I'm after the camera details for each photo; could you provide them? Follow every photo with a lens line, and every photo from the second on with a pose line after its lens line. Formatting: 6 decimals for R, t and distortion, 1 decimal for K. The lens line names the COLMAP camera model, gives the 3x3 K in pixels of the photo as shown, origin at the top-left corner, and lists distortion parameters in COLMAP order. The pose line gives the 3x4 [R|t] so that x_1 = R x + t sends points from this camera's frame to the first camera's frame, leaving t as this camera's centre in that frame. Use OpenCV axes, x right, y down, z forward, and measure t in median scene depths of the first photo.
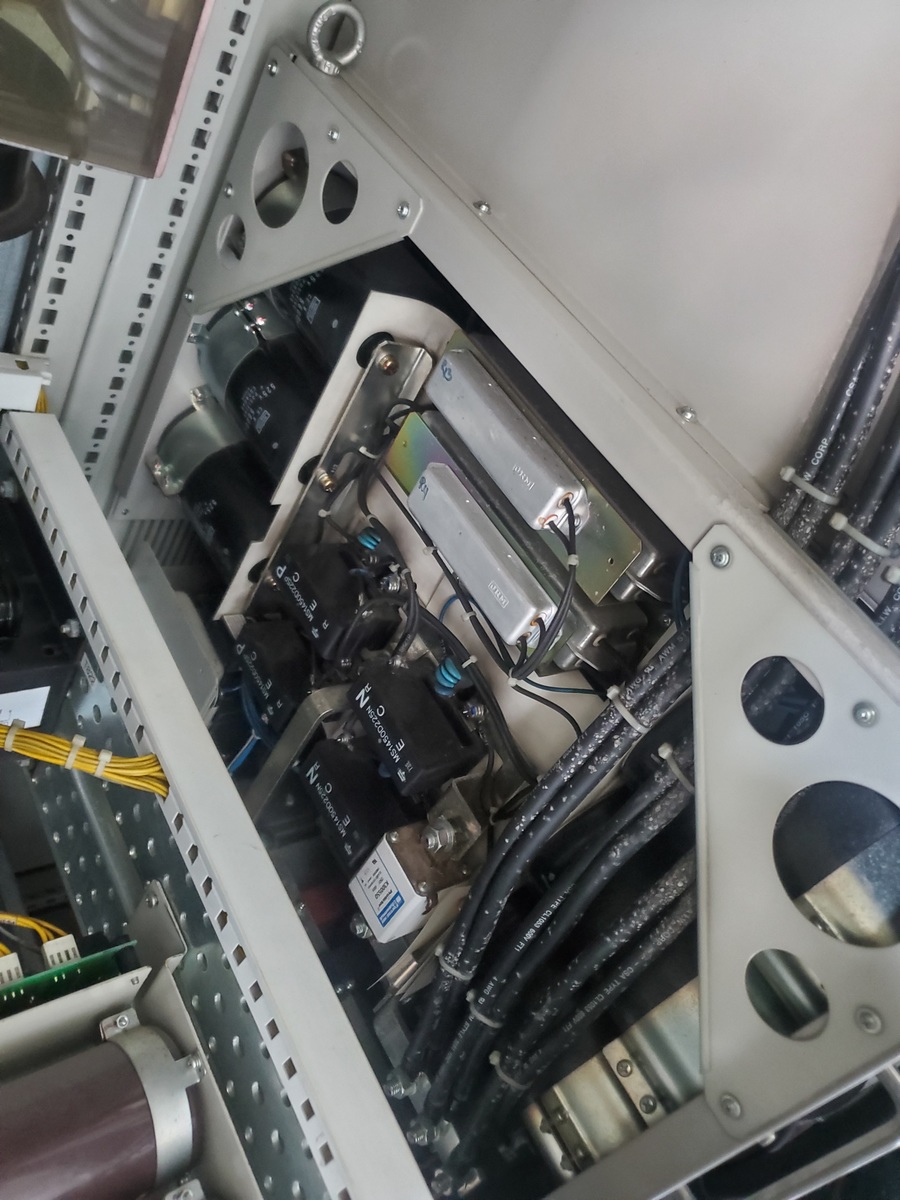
lens RADIAL K [[932.0, 0, 452.0], [0, 932.0, 576.6], [0, 0, 1]] dist [0.074759, -0.152966]
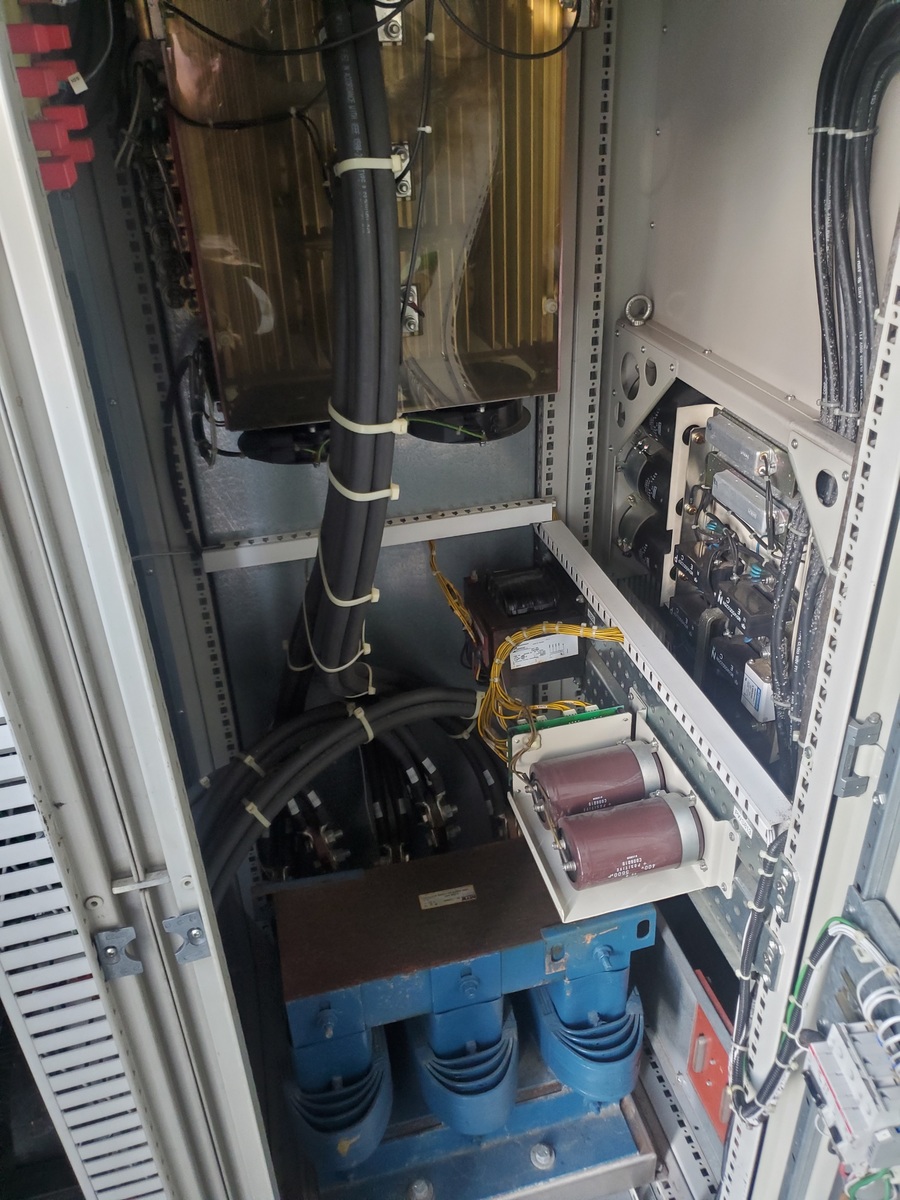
lens RADIAL K [[932.0, 0, 452.0], [0, 932.0, 576.6], [0, 0, 1]] dist [0.074759, -0.152966]
pose [[0.808458, -0.275749, -0.519960, 0.468420], [0.144834, 0.949497, -0.278350, 0.535541], [0.570455, 0.149727, 0.807566, -0.875059]]
